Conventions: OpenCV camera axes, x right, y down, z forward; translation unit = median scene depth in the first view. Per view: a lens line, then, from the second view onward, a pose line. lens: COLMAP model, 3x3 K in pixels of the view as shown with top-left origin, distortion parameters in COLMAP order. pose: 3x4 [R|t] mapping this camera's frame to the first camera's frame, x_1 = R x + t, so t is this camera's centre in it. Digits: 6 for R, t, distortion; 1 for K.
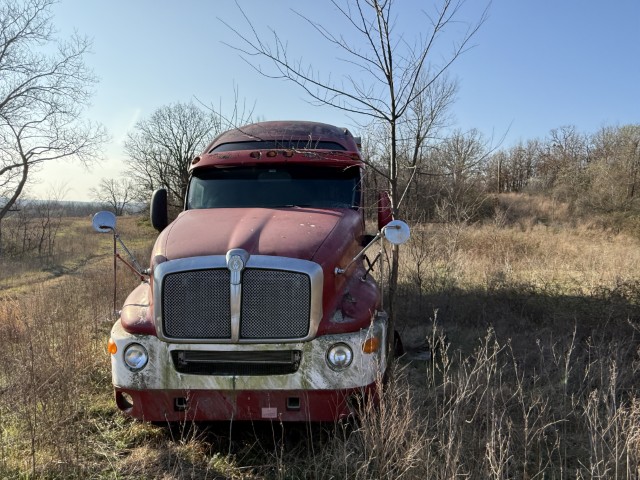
lens RADIAL K [[390.6, 0, 320.0], [0, 390.6, 240.0], [0, 0, 1]] dist [-0.000338, 0.001247]
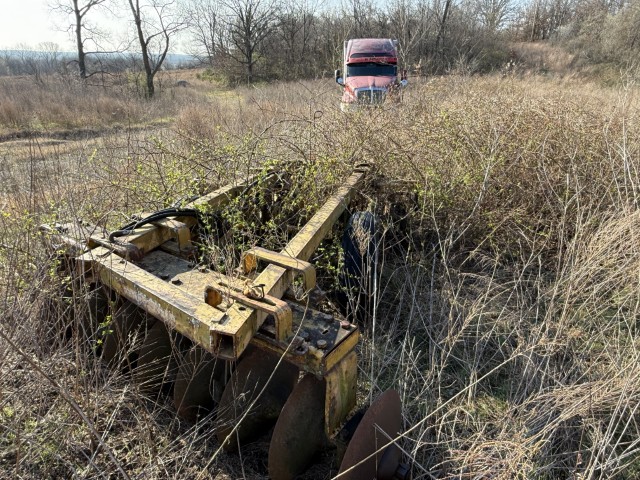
lens RADIAL K [[390.6, 0, 320.0], [0, 390.6, 240.0], [0, 0, 1]] dist [-0.000338, 0.001247]
pose [[0.997150, 0.017630, -0.073349, -0.061517], [0.009347, 0.935945, 0.352021, 0.013388], [0.074857, -0.351704, 0.933114, -0.590890]]
